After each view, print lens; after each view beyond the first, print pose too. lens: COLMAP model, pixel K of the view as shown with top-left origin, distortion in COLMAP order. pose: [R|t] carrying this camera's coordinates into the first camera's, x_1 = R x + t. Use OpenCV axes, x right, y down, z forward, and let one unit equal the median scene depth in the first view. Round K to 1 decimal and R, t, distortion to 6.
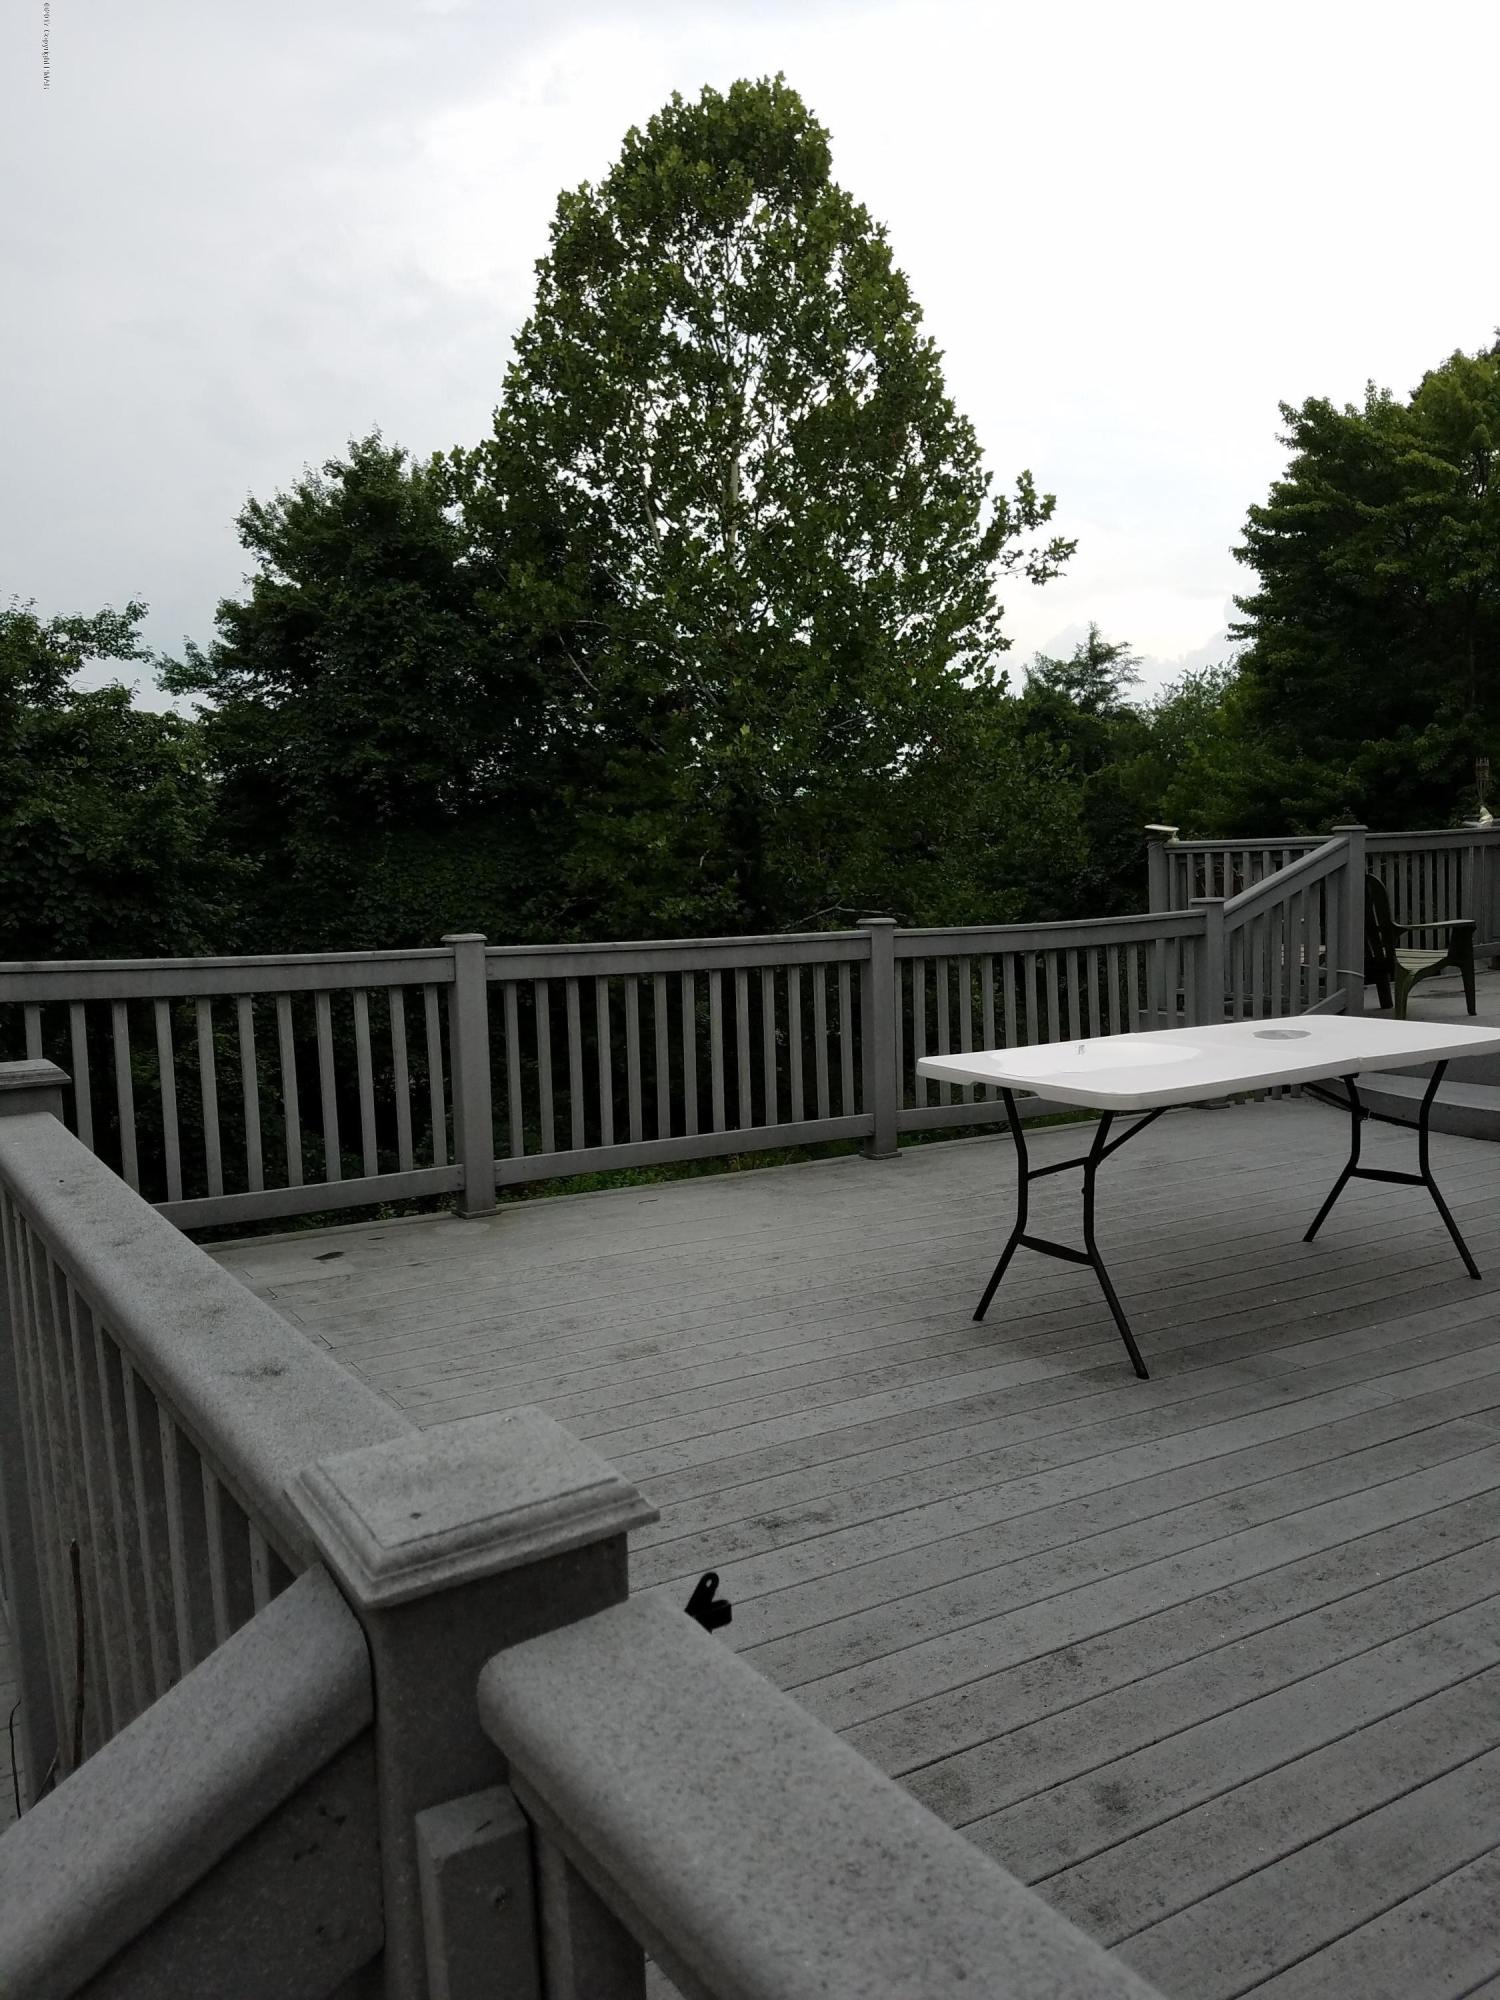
lens RADIAL K [[1552.6, 0, 750.0], [0, 1552.6, 1000.0], [0, 0, 1]] dist [0.176502, -0.295645]
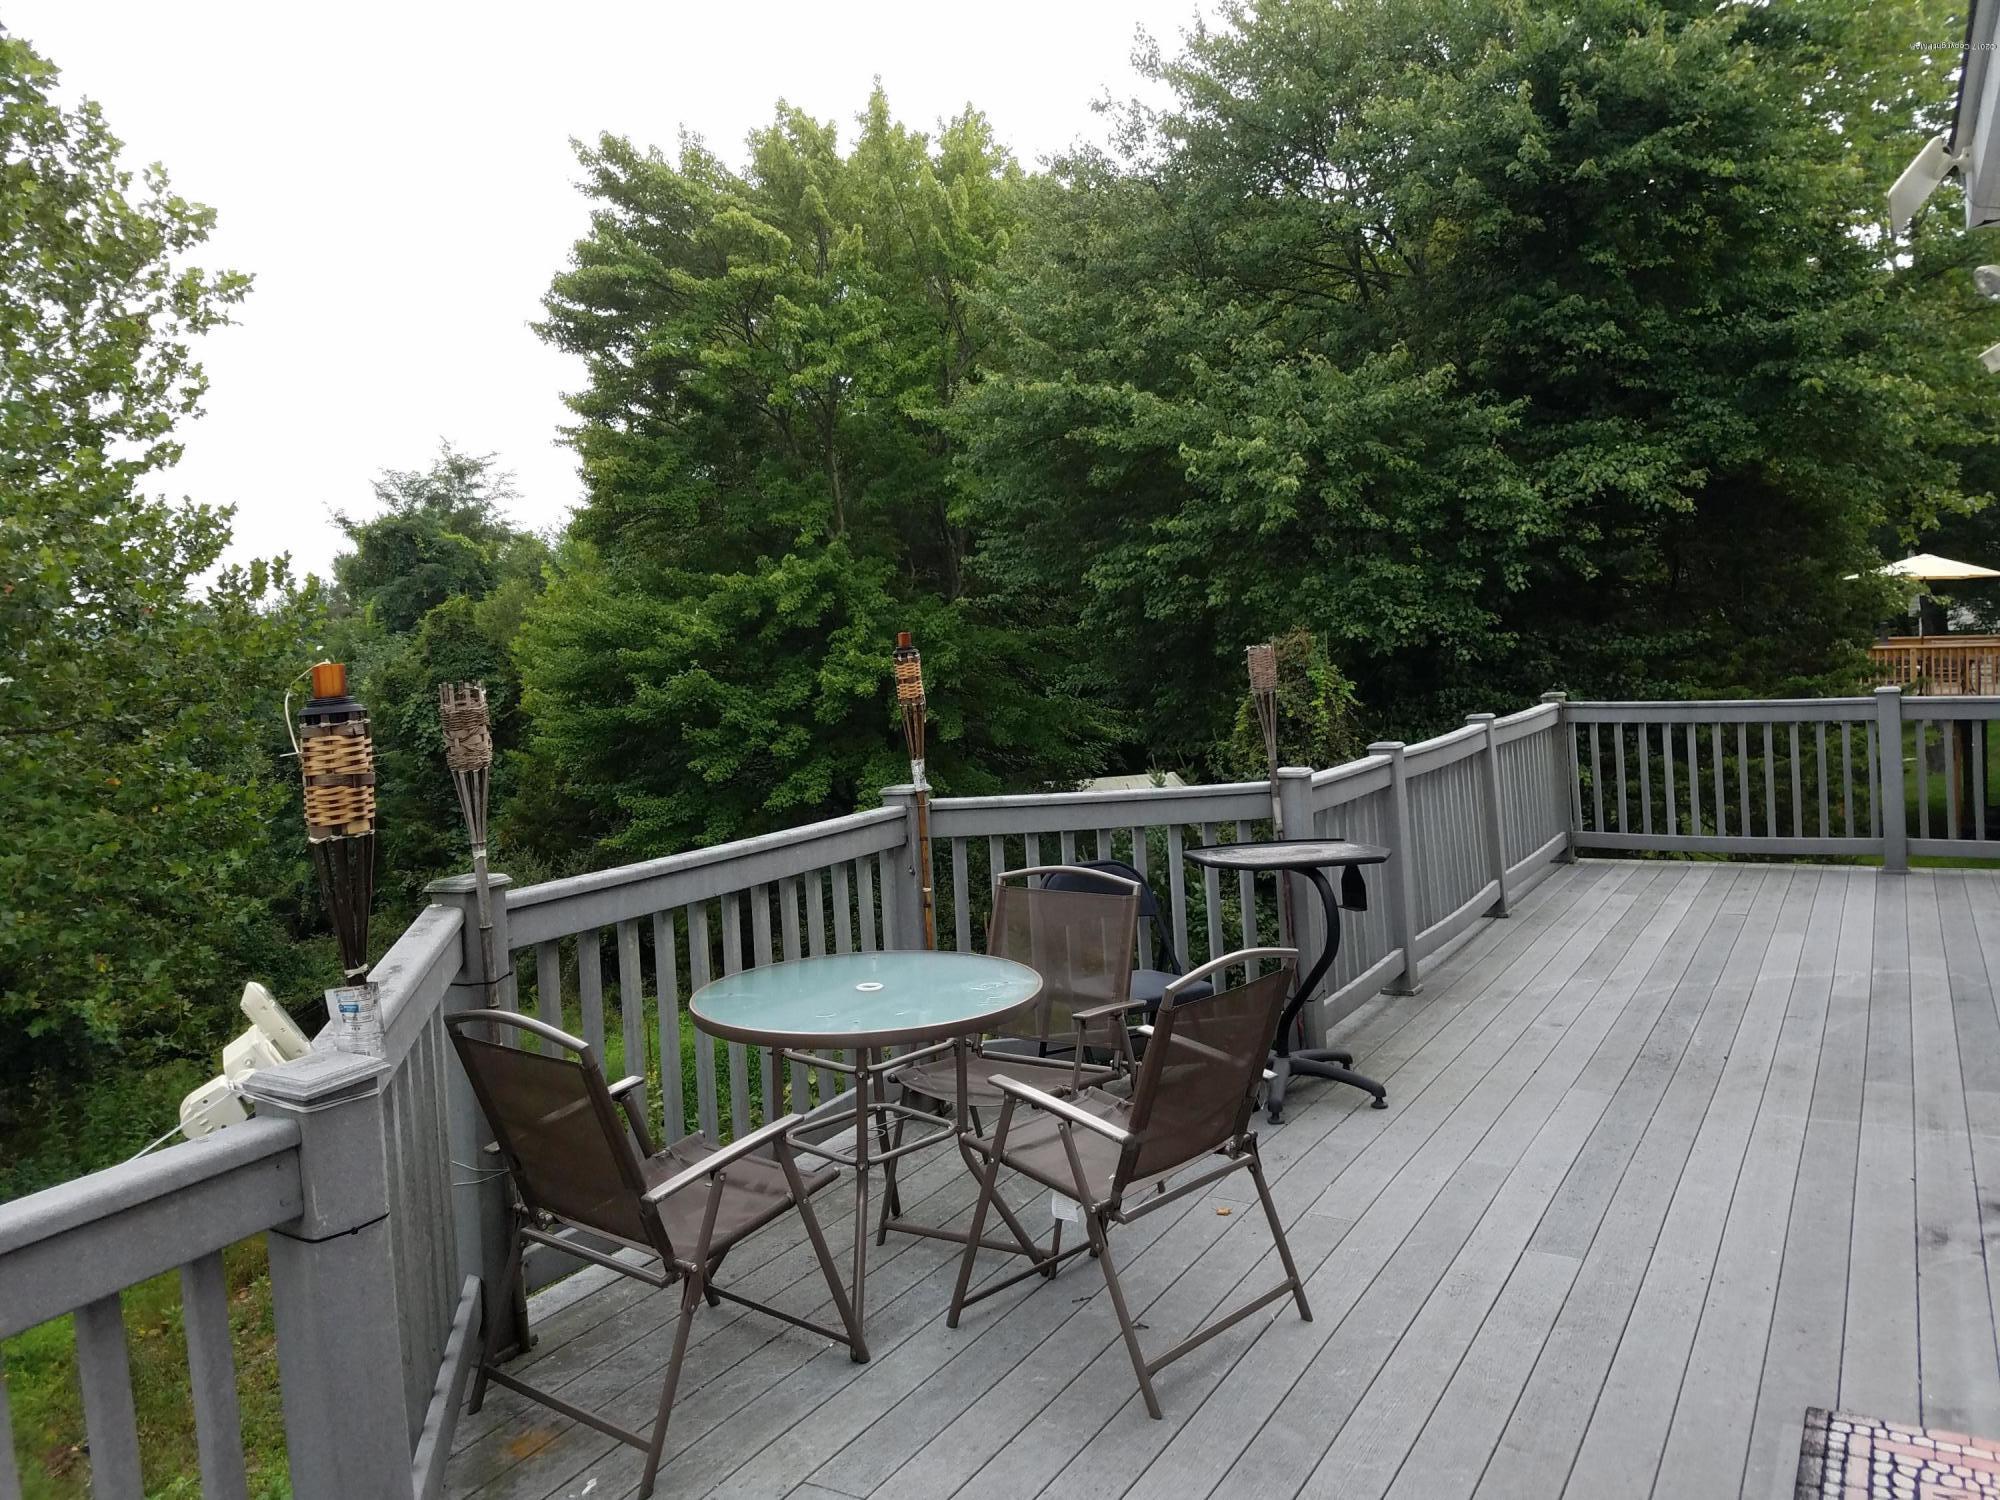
lens RADIAL K [[1552.6, 0, 1000.0], [0, 1552.6, 750.0], [0, 0, 1]] dist [0.176502, -0.295645]
pose [[0.880720, -0.060474, 0.469760, 0.137343], [0.081611, 0.996357, -0.024743, -0.044207], [-0.466553, 0.060130, 0.882447, 0.243620]]
